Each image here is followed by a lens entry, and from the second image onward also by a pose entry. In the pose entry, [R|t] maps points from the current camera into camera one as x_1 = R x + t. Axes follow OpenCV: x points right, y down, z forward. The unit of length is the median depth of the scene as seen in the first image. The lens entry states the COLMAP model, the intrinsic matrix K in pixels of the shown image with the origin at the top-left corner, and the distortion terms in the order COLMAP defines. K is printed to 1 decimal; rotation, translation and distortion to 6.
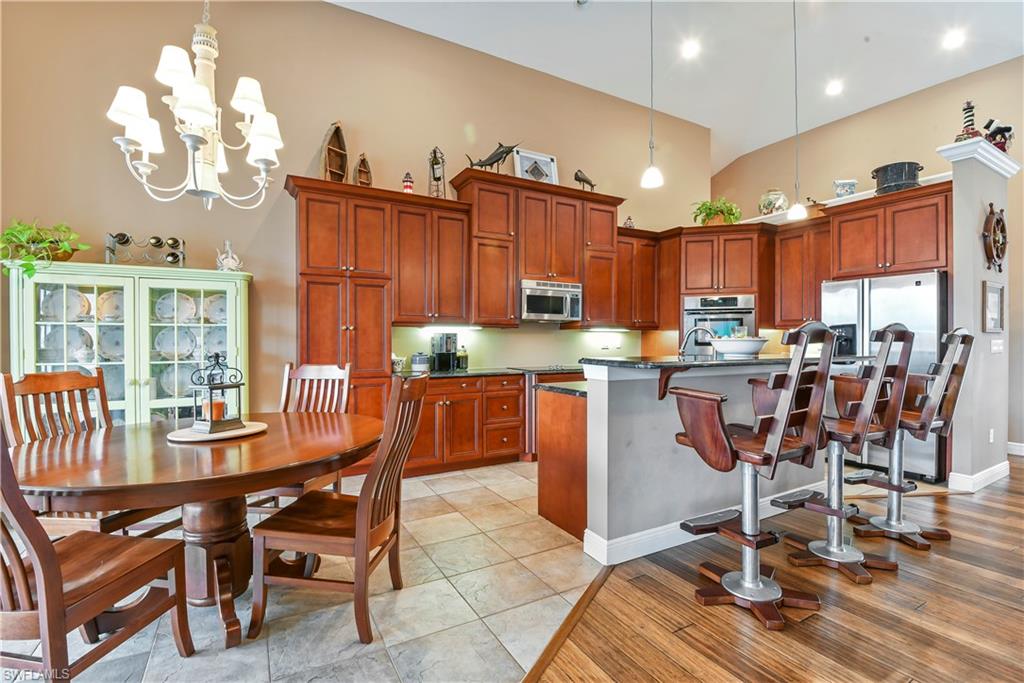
lens RADIAL K [[475.2, 0, 539.1], [0, 475.2, 342.6], [0, 0, 1]] dist [-0.022403, -0.007605]
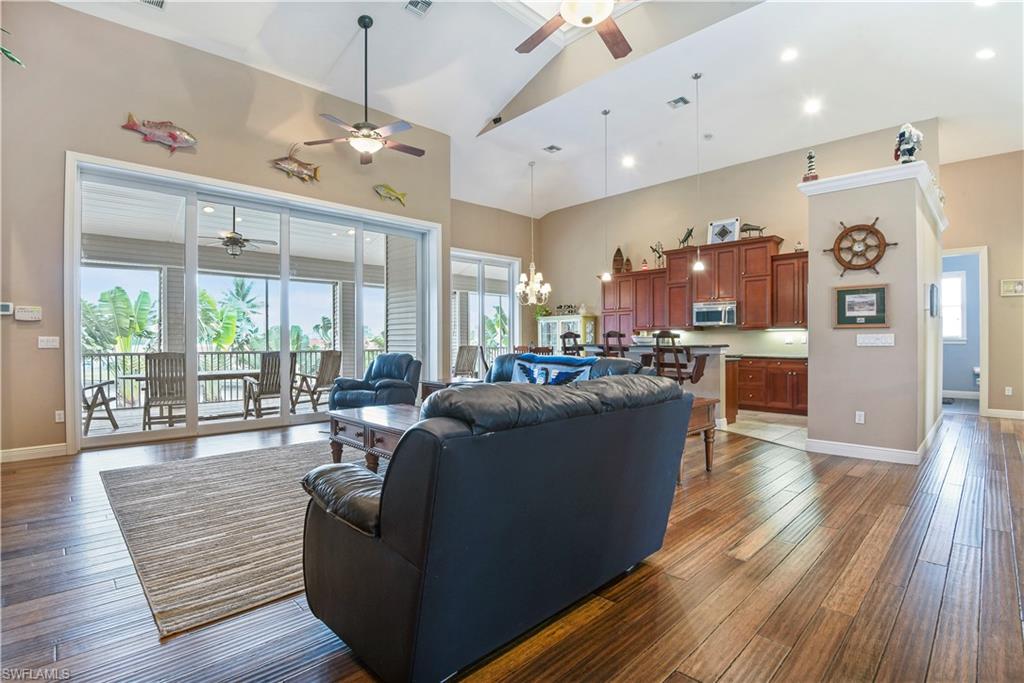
lens RADIAL K [[475.2, 0, 515.3], [0, 475.2, 339.2], [0, 0, 1]] dist [-0.022403, -0.007605]
pose [[0.239054, -0.004839, -0.970994, 1.775285], [-0.005130, 0.999967, -0.006246, 0.017465], [0.970993, 0.006474, 0.239022, -0.077387]]
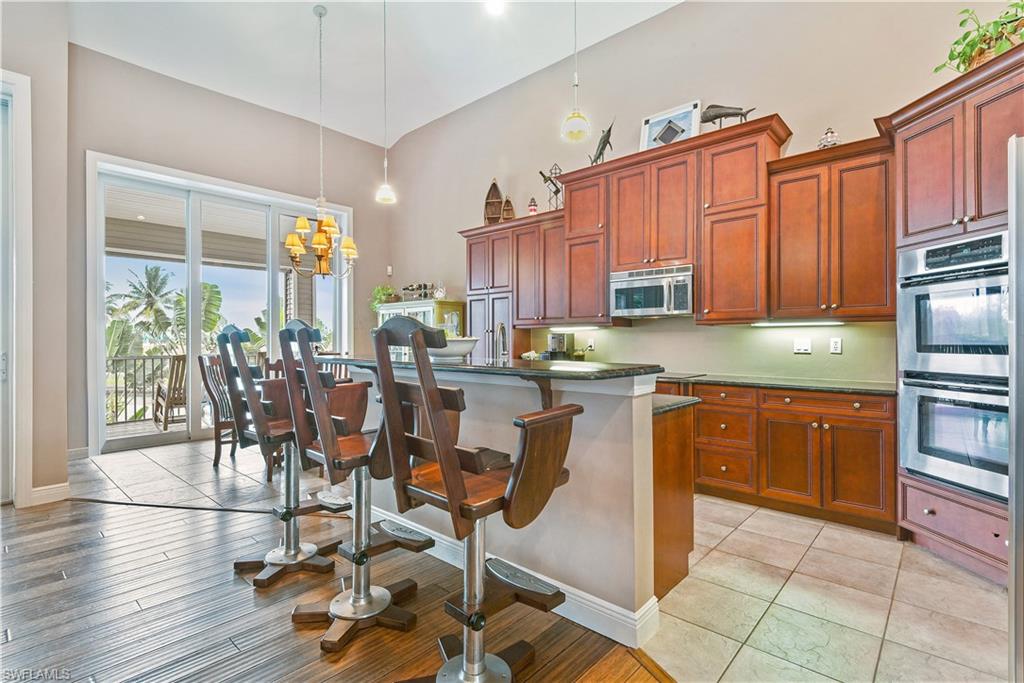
lens RADIAL K [[475.2, 0, 509.8], [0, 475.2, 339.5], [0, 0, 1]] dist [-0.022403, -0.007605]
pose [[0.292492, -0.001270, -0.956267, 0.890647], [-0.005769, 0.999979, -0.003092, -0.003575], [0.956250, 0.006422, 0.292479, 0.651973]]
